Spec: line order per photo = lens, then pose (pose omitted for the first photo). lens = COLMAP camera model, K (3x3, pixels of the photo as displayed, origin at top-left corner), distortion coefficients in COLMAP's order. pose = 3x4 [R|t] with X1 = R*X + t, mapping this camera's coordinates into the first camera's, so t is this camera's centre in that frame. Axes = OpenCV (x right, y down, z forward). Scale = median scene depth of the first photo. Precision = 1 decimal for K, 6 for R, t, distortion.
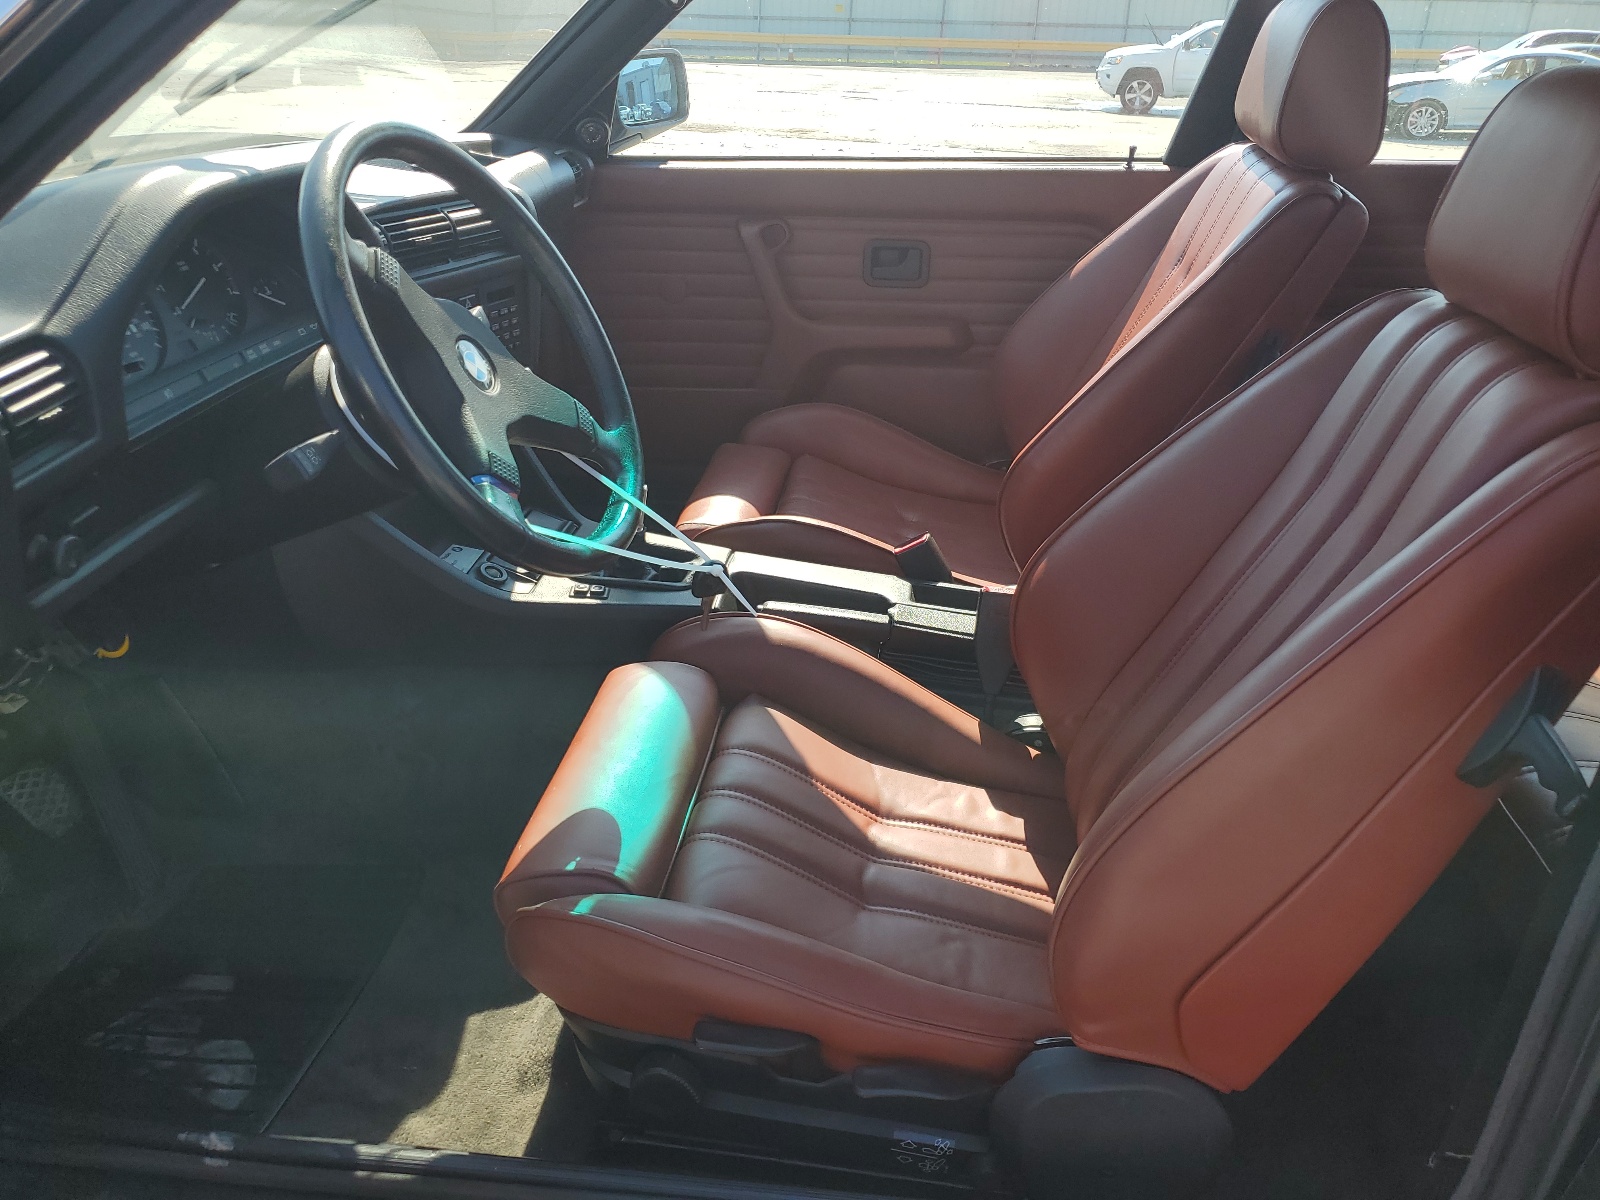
lens RADIAL K [[1220.9, 0, 801.0], [0, 1220.9, 517.1], [0, 0, 1]] dist [0.002678, -0.005030]
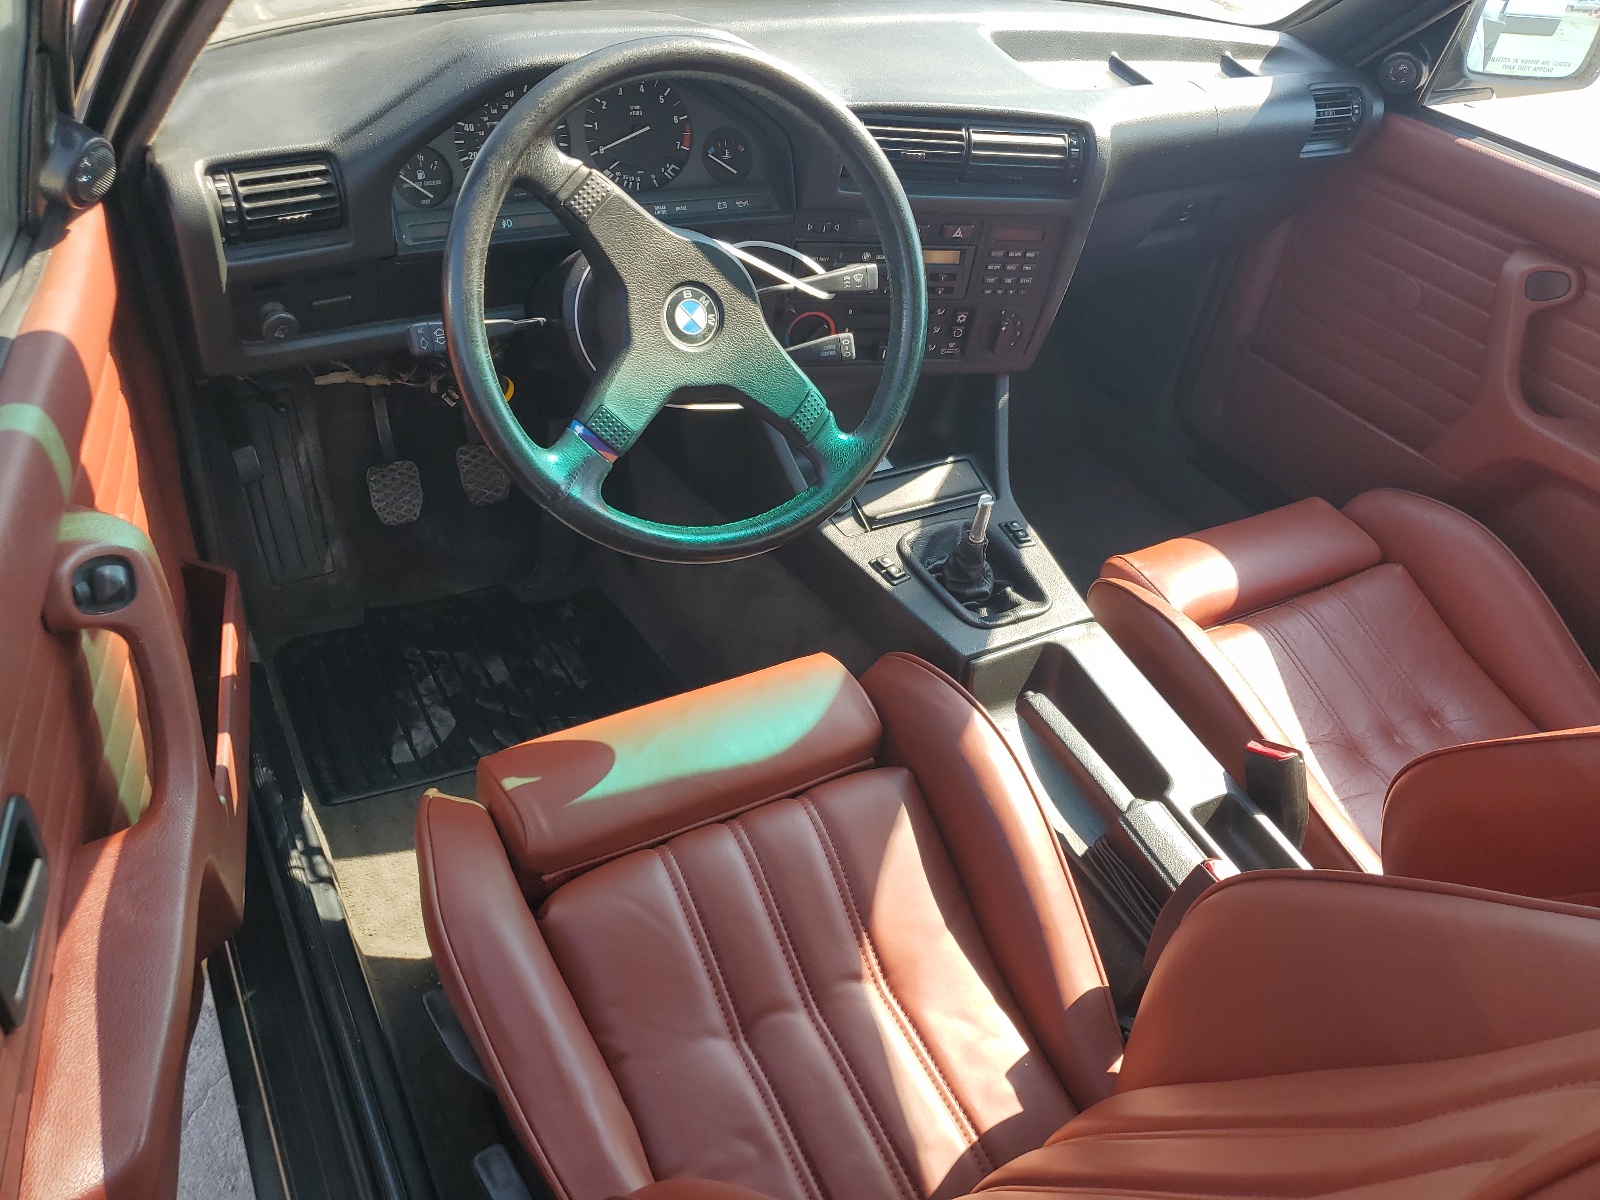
lens RADIAL K [[1220.9, 0, 801.0], [0, 1220.9, 517.1], [0, 0, 1]] dist [0.002678, -0.005030]
pose [[0.600767, 0.521800, -0.605643, 0.356172], [-0.413214, 0.851234, 0.323505, -0.267207], [0.684348, 0.055909, 0.727009, 0.297639]]
